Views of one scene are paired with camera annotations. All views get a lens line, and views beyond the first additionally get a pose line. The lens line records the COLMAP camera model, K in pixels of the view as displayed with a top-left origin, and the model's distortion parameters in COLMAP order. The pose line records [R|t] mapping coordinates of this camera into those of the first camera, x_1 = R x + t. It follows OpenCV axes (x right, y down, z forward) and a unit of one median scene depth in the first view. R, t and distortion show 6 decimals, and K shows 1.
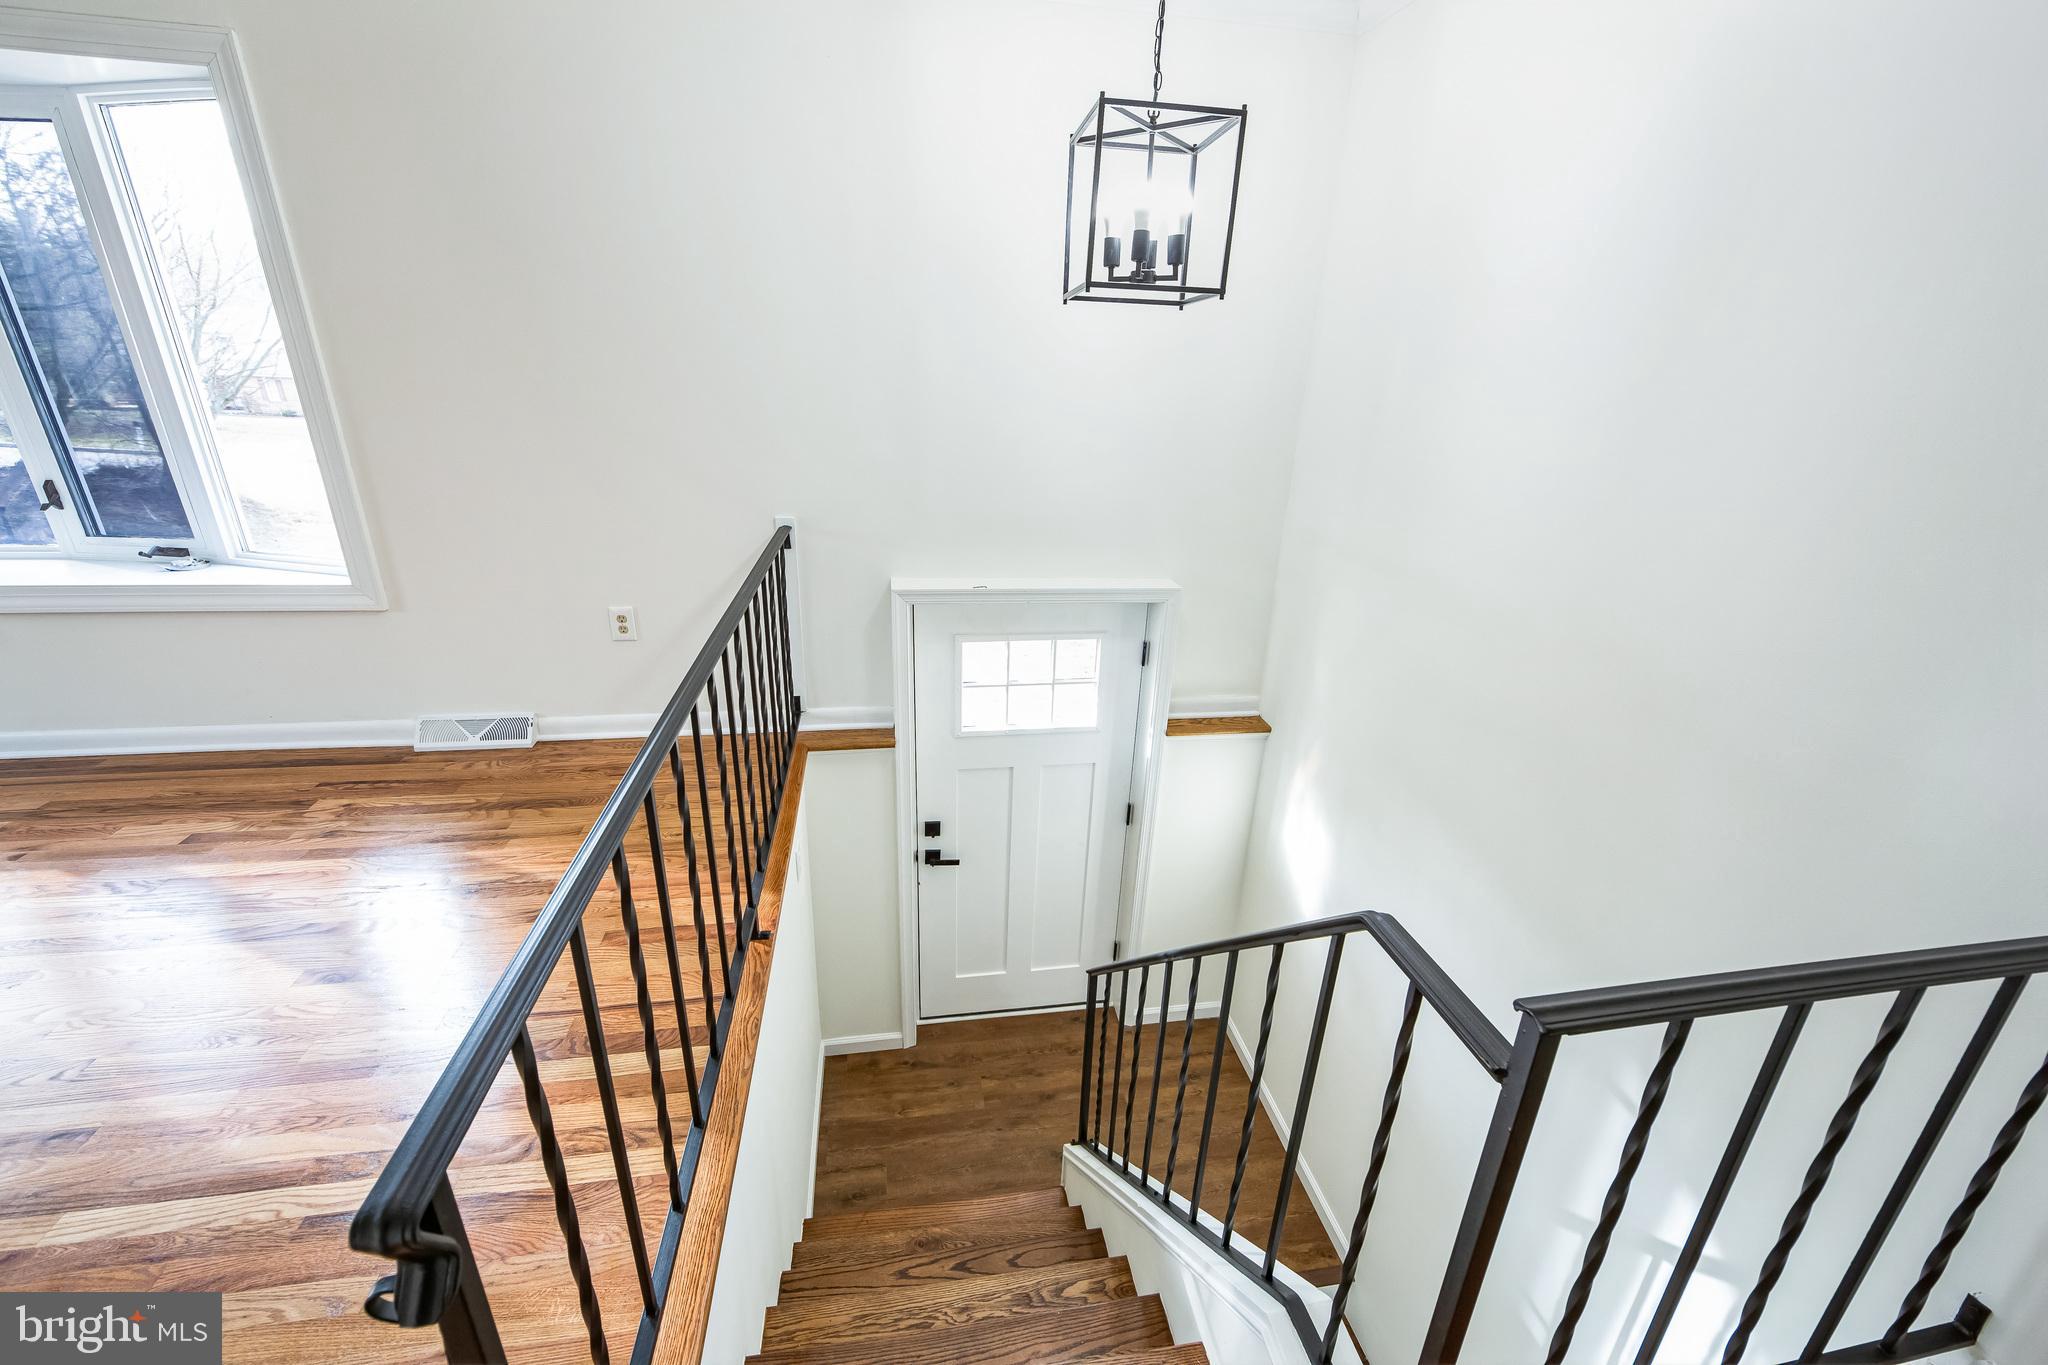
lens RADIAL K [[806.8, 0, 1026.1], [0, 806.8, 685.1], [0, 0, 1]] dist [-0.010149, 0.000356]
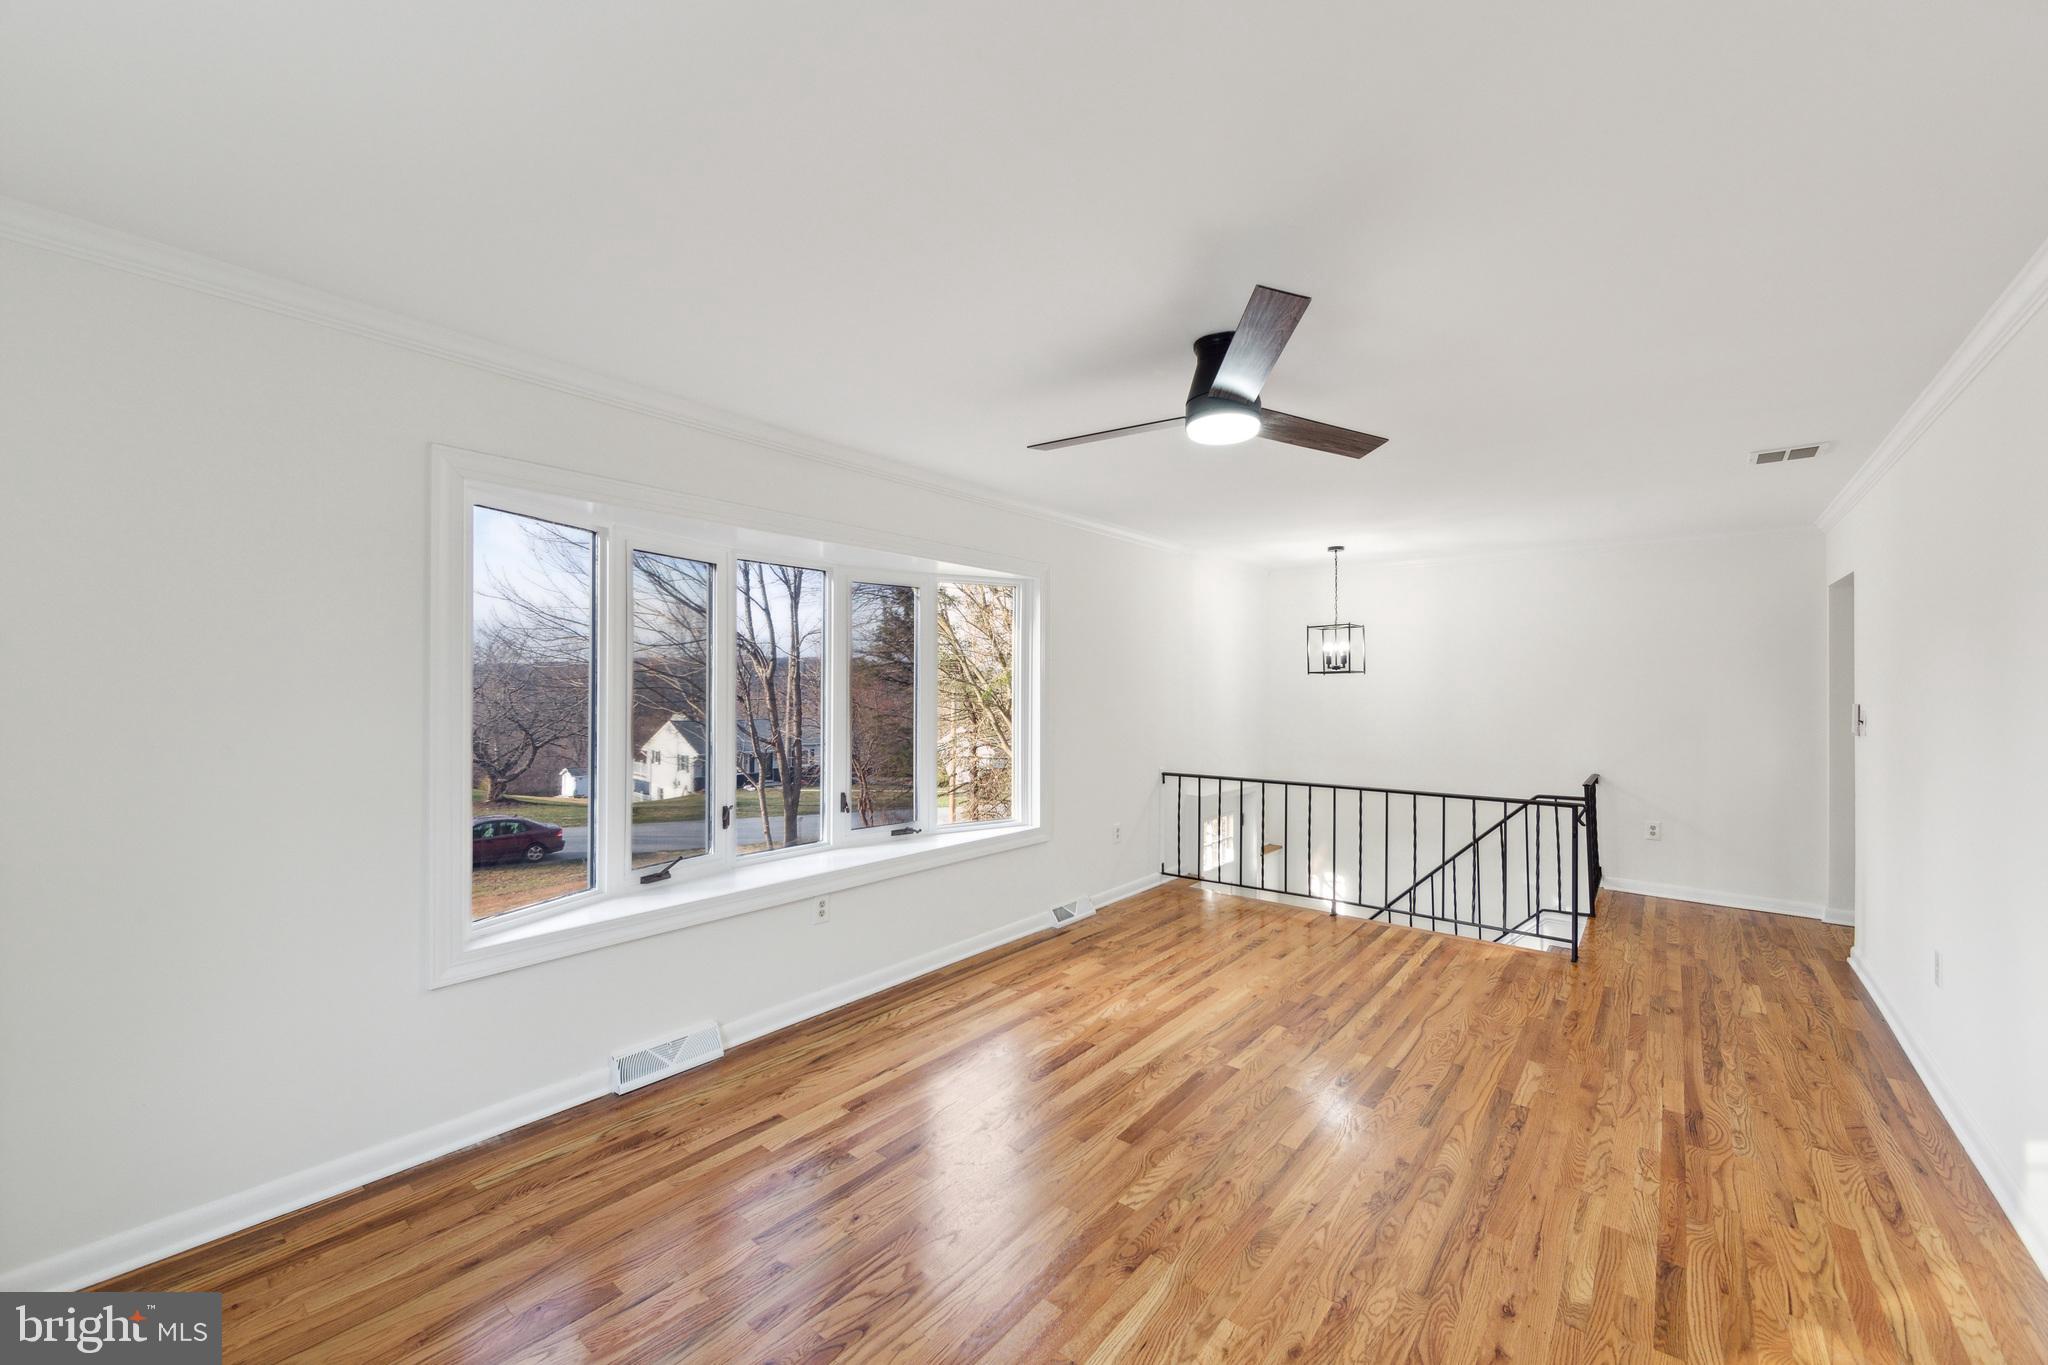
lens RADIAL K [[799.1, 0, 1027.7], [0, 799.1, 680.8], [0, 0, 1]] dist [-0.000879, 0.000027]
pose [[0.748710, -0.026717, 0.662359, -2.087252], [0.280614, 0.918020, -0.280168, 0.063363], [-0.600574, 0.395632, 0.694828, -0.323894]]
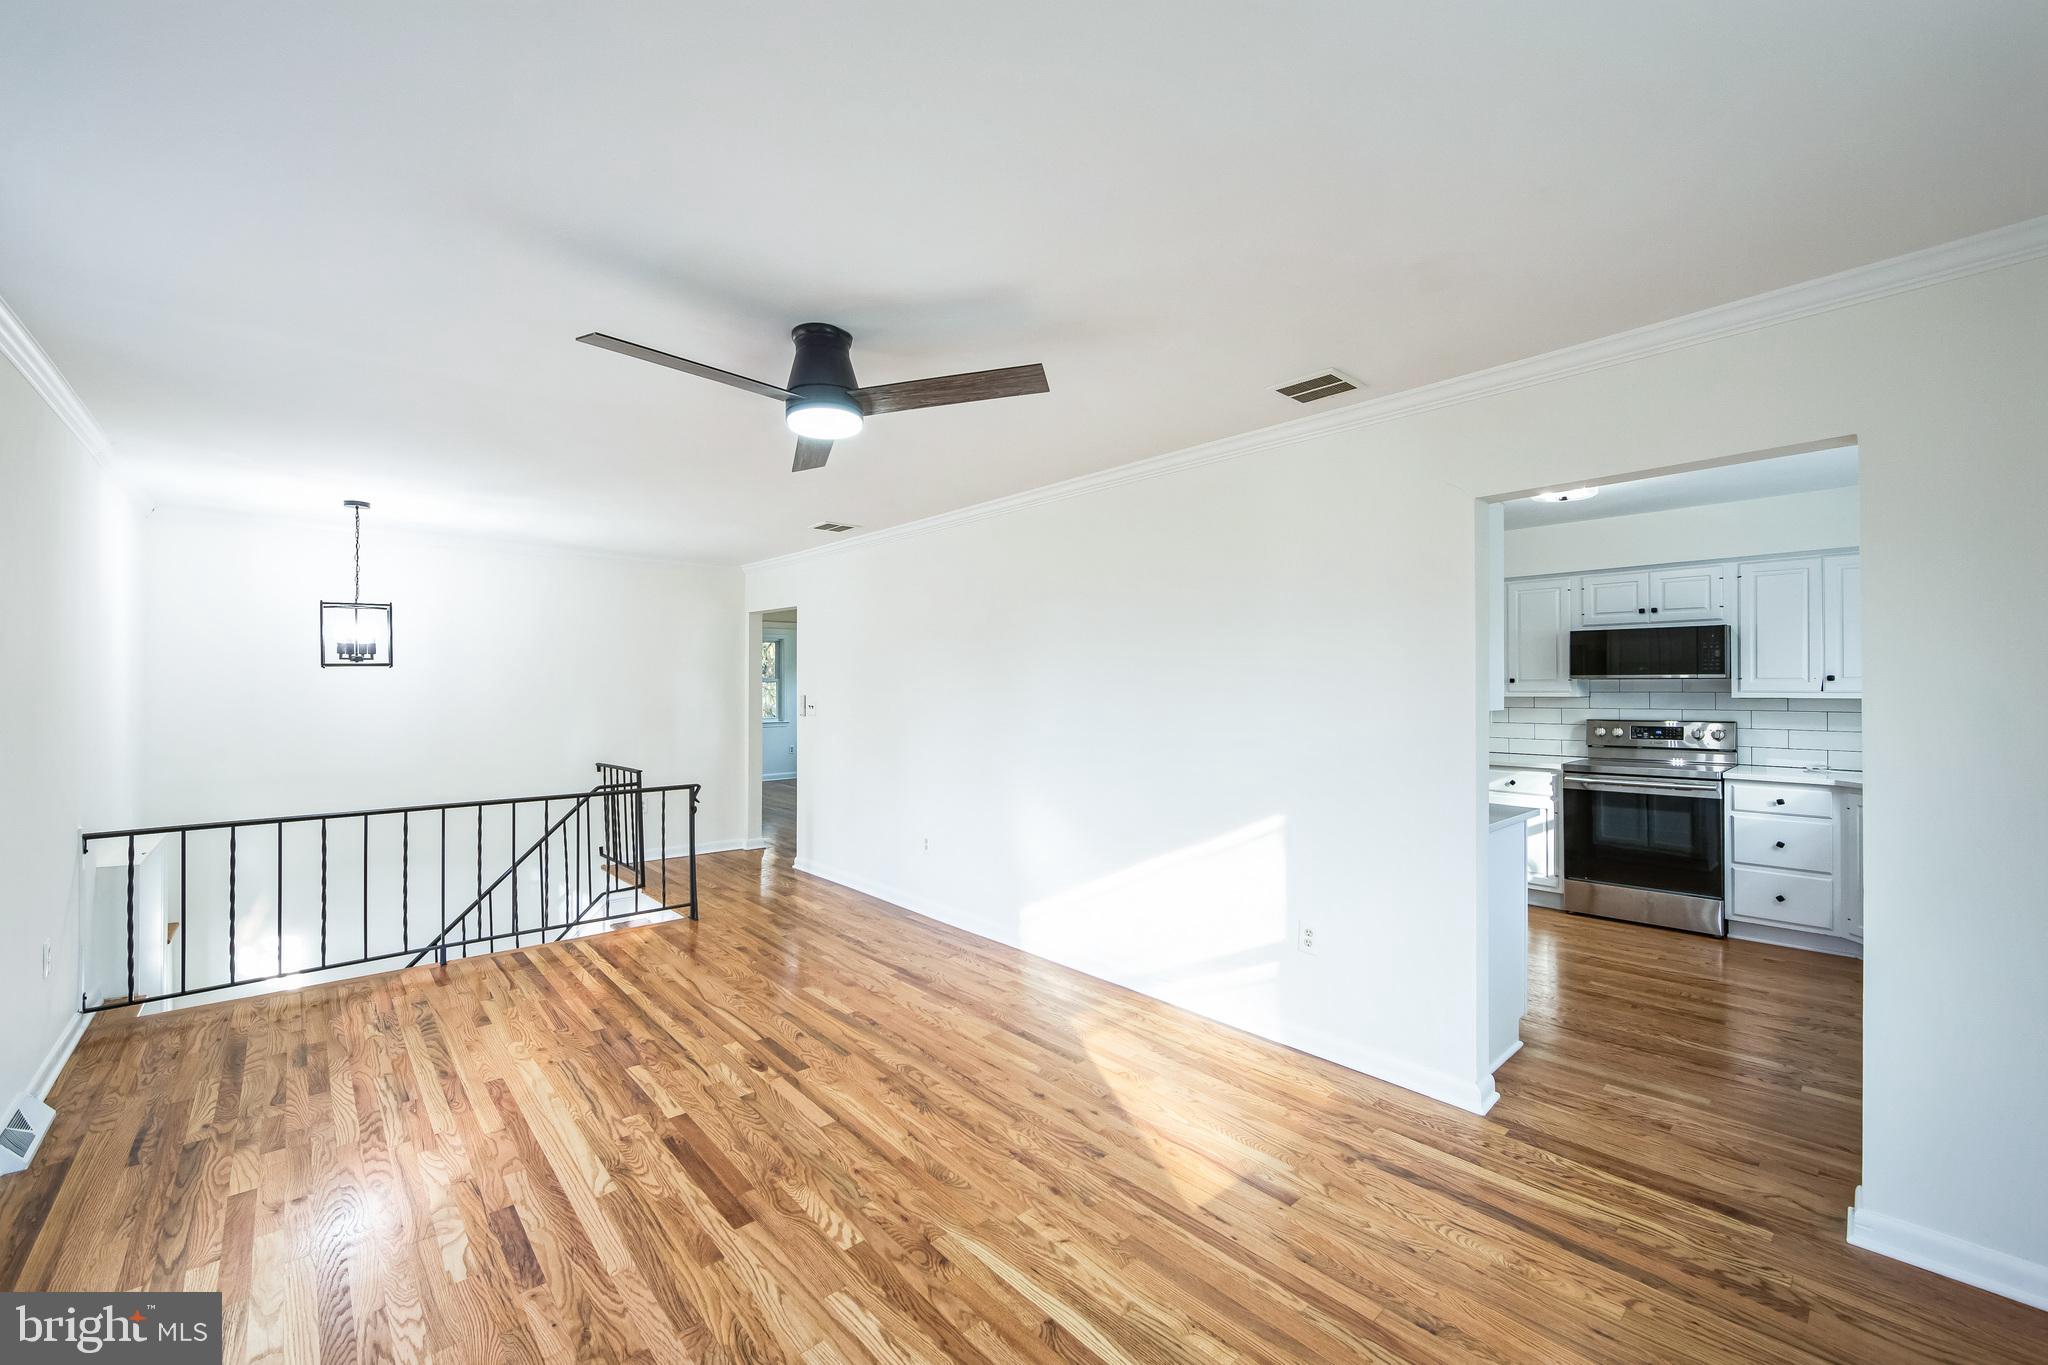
lens RADIAL K [[808.0, 0, 1027.9], [0, 808.0, 693.7], [0, 0, 1]] dist [-0.009493, 0.000804]
pose [[-0.537525, -0.043716, 0.842114, -2.196854], [0.313738, 0.916593, 0.247842, -0.270647], [-0.782711, 0.397424, -0.478976, 0.444946]]
